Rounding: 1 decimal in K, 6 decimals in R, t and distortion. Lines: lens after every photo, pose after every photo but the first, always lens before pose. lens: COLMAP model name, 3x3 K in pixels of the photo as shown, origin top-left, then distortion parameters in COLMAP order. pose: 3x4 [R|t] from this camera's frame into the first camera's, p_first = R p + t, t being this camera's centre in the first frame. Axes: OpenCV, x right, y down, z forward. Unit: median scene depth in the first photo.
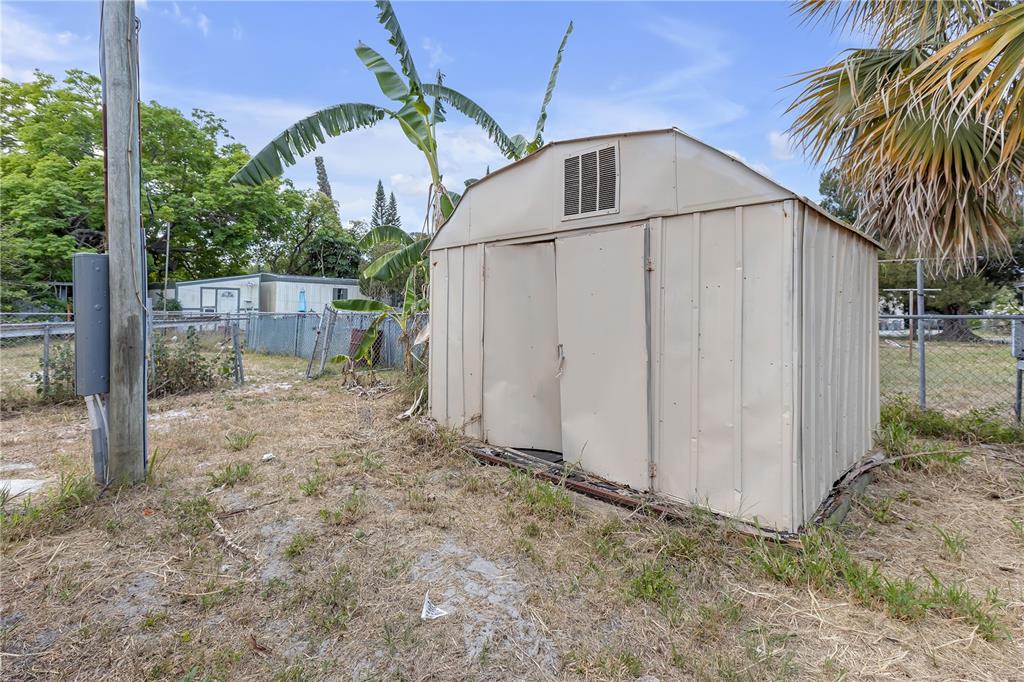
lens RADIAL K [[472.7, 0, 509.4], [0, 472.7, 322.1], [0, 0, 1]] dist [-0.000627, -0.000719]
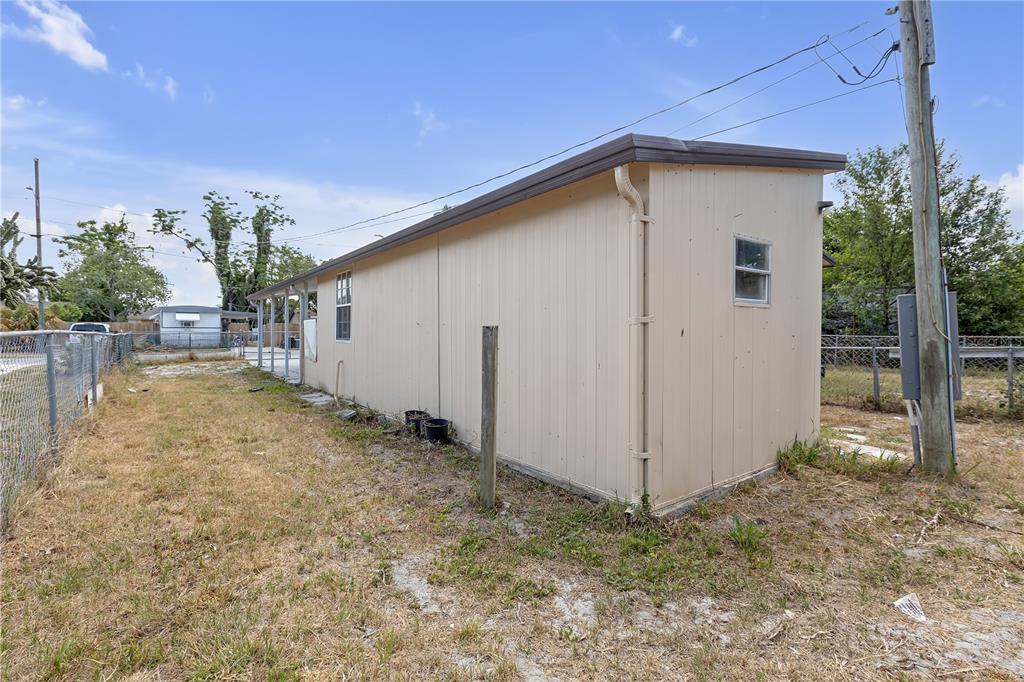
lens RADIAL K [[472.7, 0, 509.4], [0, 472.7, 322.1], [0, 0, 1]] dist [-0.000627, -0.000719]
pose [[-0.256422, -0.029855, -0.966104, 0.727404], [-0.015461, 0.999522, -0.026784, -0.014634], [0.966441, 0.008069, -0.256761, 0.225297]]
